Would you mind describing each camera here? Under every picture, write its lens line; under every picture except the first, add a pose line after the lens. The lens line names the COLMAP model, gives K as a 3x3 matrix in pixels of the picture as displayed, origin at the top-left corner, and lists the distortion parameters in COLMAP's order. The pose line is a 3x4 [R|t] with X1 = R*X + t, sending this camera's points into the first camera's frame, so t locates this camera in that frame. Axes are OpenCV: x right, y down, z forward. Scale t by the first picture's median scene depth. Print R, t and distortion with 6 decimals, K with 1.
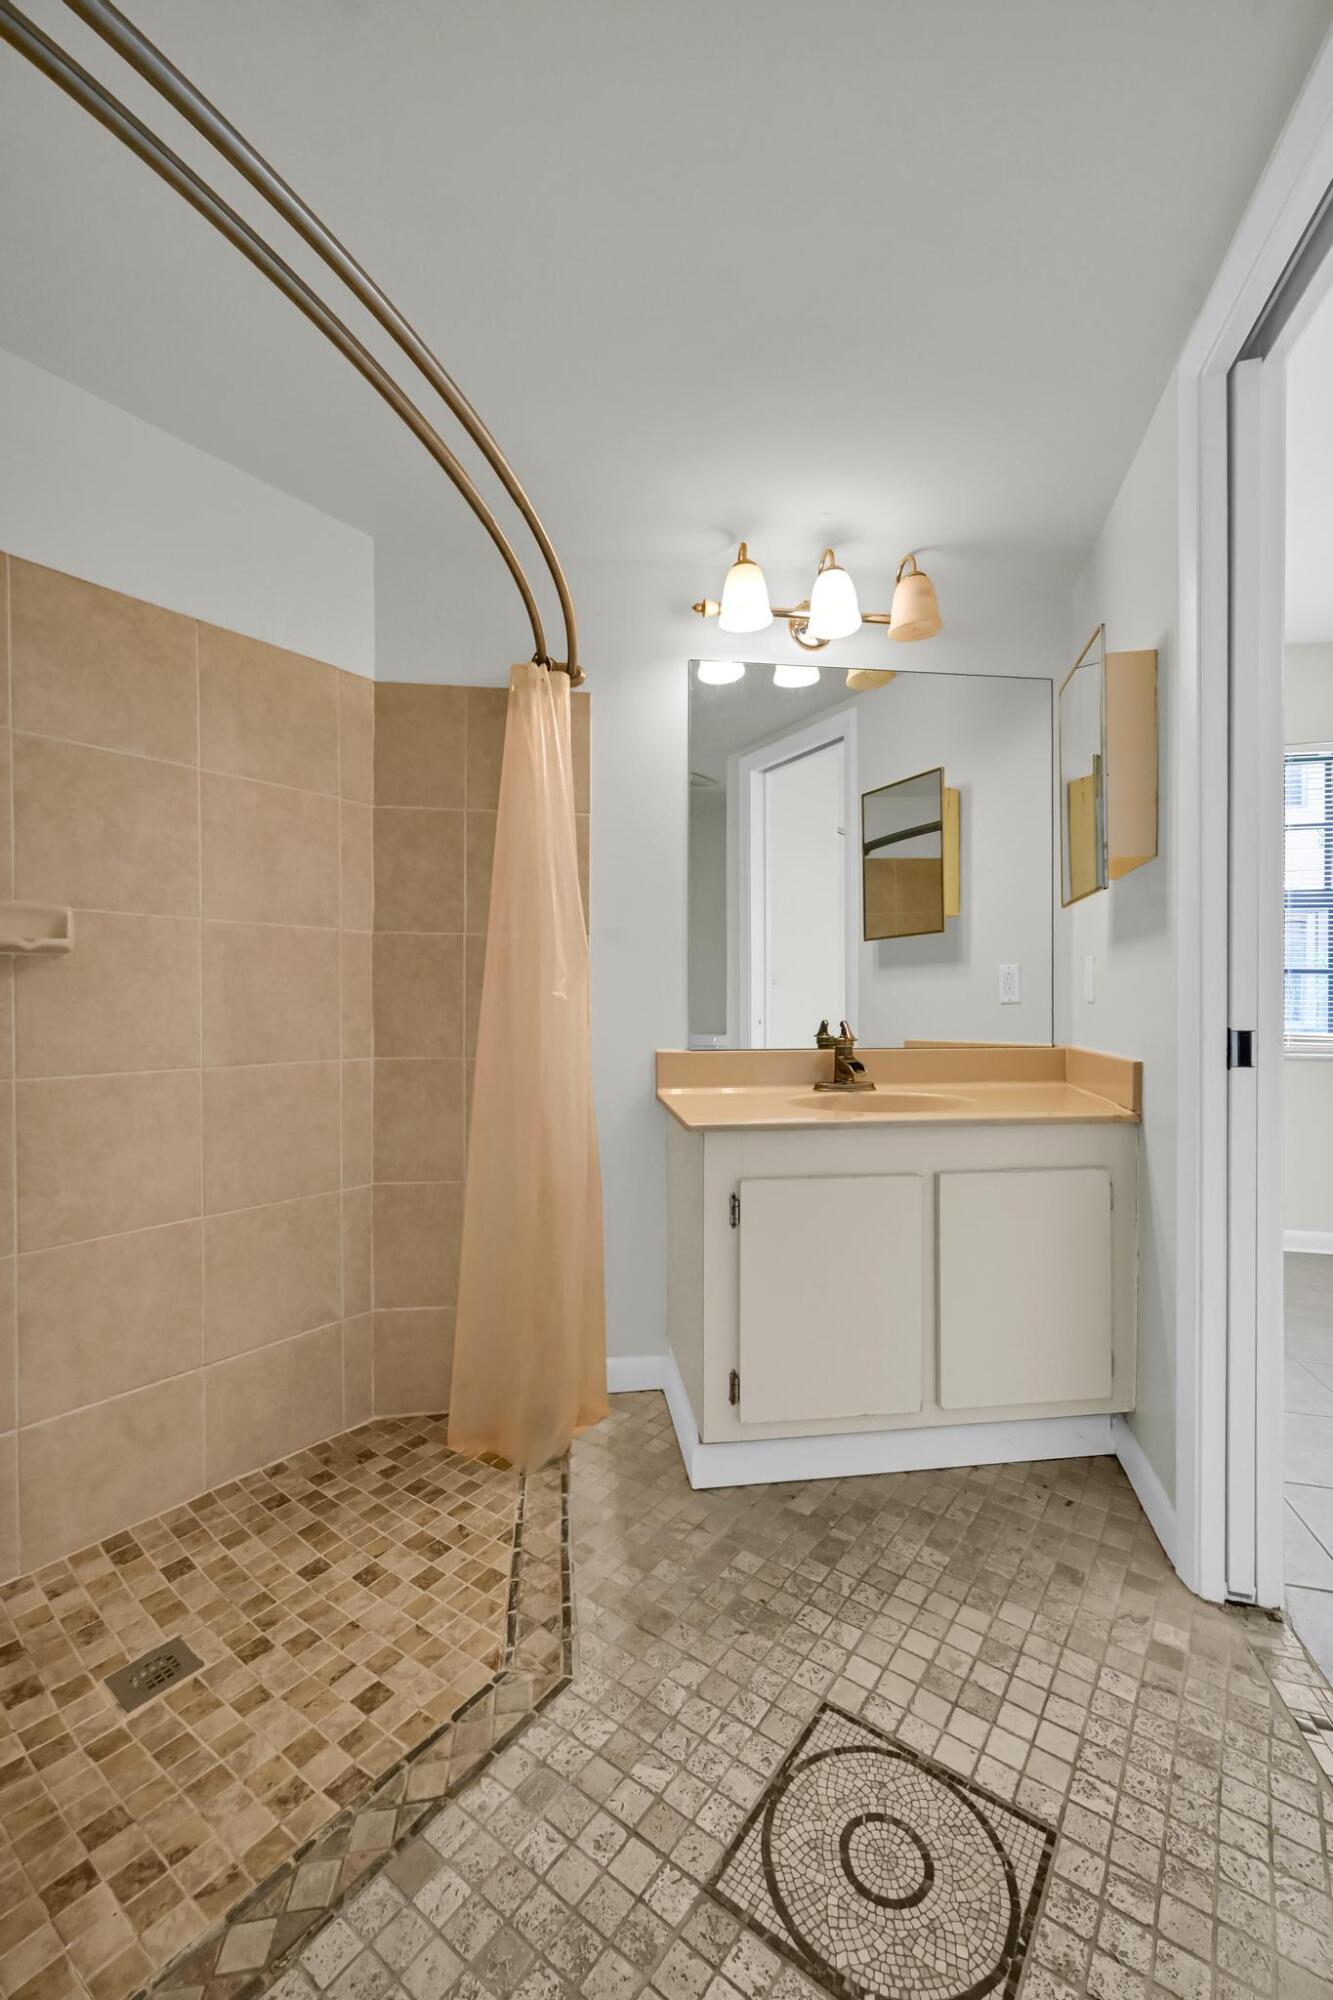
lens RADIAL K [[808.9, 0, 668.9], [0, 808.9, 1005.8], [0, 0, 1]] dist [-0.001104, 0.000723]
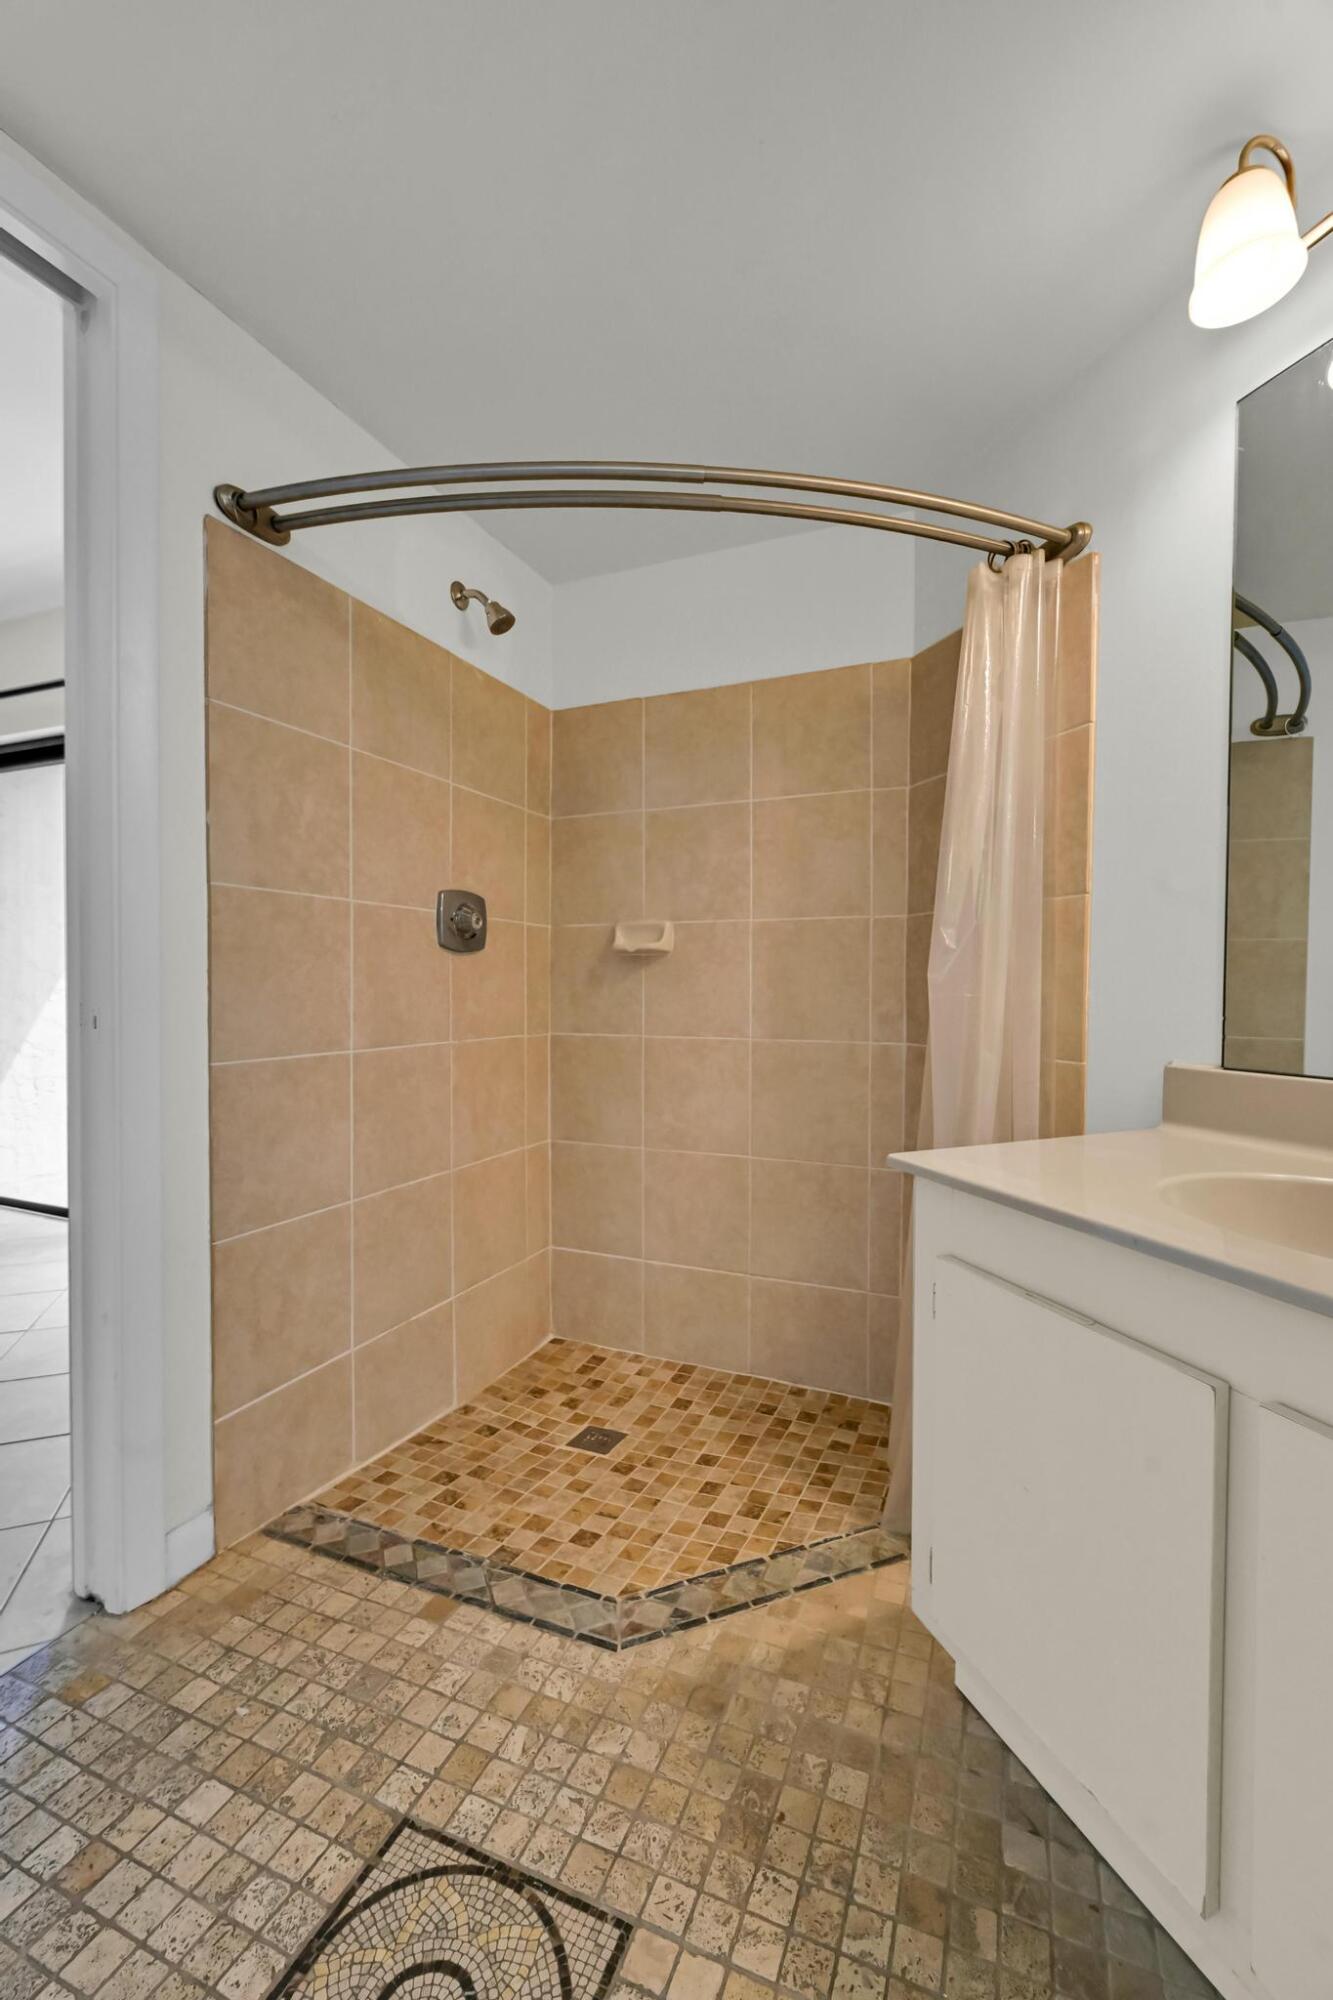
lens RADIAL K [[808.9, 0, 668.5], [0, 808.9, 995.0], [0, 0, 1]] dist [-0.001104, 0.000723]
pose [[0.255858, 0.013528, -0.966620, 0.583337], [-0.004806, 0.999908, 0.012722, -0.006128], [0.966702, 0.001390, 0.255900, 0.532502]]
